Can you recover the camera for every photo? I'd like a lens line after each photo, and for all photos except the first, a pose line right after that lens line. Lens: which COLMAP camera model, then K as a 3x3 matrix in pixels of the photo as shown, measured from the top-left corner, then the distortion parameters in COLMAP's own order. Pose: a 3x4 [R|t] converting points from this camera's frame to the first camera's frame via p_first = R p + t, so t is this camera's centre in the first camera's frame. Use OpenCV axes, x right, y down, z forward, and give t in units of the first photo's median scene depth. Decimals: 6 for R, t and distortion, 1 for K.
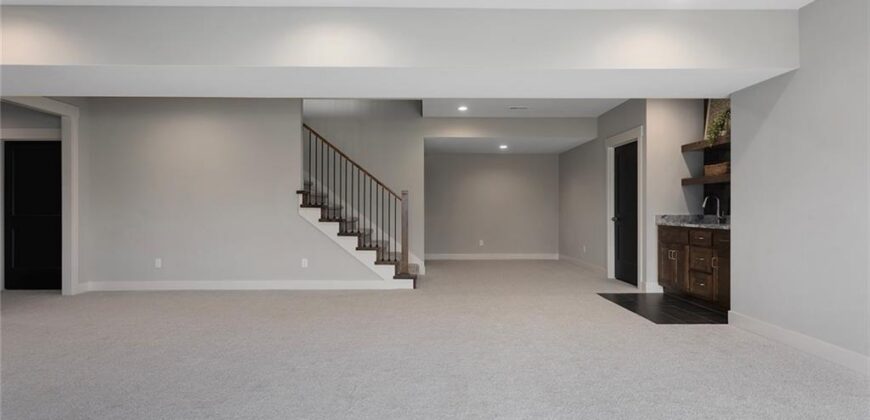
lens RADIAL K [[416.0, 0, 434.6], [0, 416.0, 210.2], [0, 0, 1]] dist [0.004610, 0.000508]
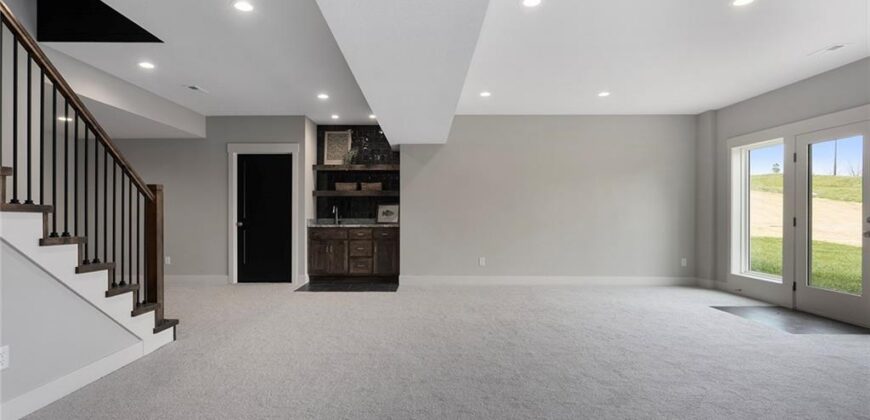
lens RADIAL K [[416.0, 0, 432.4], [0, 416.0, 214.4], [0, 0, 1]] dist [0.004610, 0.000508]
pose [[0.030155, -0.002071, 0.999543, -0.764023], [-0.000846, 0.999997, 0.002098, -0.004840], [-0.999545, -0.000909, 0.030154, 0.673670]]
